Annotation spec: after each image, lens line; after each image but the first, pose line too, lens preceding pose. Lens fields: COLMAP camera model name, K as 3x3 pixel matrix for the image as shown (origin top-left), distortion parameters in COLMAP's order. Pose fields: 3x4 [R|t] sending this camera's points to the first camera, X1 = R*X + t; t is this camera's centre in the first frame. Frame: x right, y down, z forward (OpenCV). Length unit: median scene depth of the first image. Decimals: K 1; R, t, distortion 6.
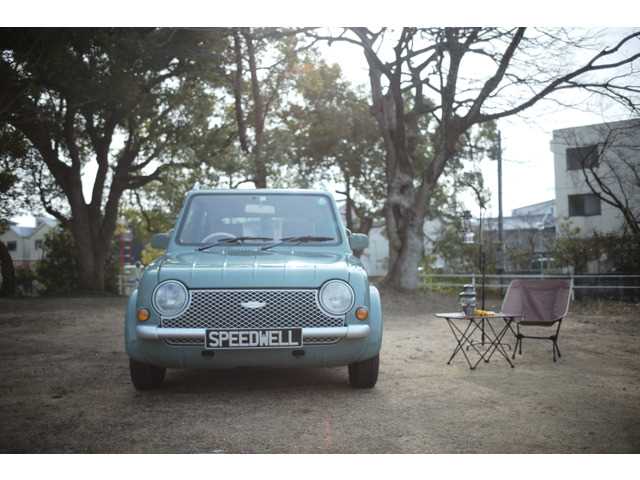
lens RADIAL K [[634.7, 0, 320.0], [0, 634.7, 240.0], [0, 0, 1]] dist [-0.013319, -0.003466]
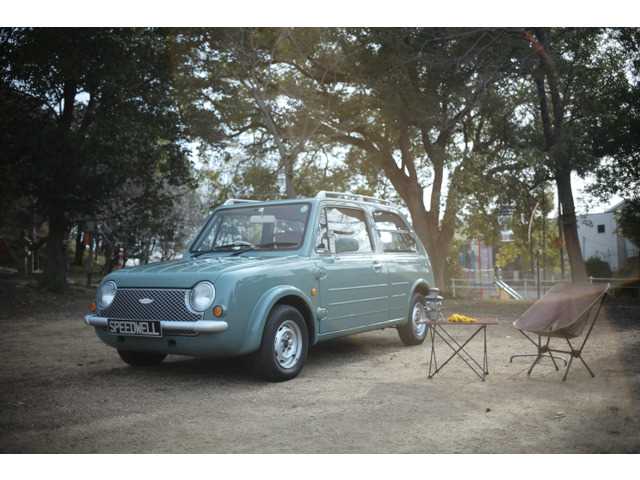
lens RADIAL K [[634.7, 0, 320.0], [0, 634.7, 240.0], [0, 0, 1]] dist [-0.013319, -0.003466]
pose [[0.807583, -0.035286, -0.588698, 0.556426], [0.032250, 0.999357, -0.015659, 0.008424], [0.588872, -0.006340, 0.808202, 0.125056]]
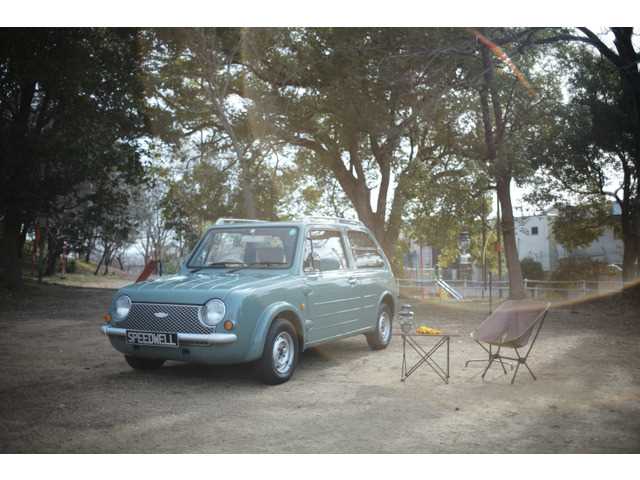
lens RADIAL K [[634.7, 0, 320.0], [0, 634.7, 240.0], [0, 0, 1]] dist [-0.013319, -0.003466]
pose [[0.859300, -0.014425, -0.511269, 0.573103], [0.014474, 0.999888, -0.003884, -0.033736], [0.511267, -0.004063, 0.859412, -0.021790]]
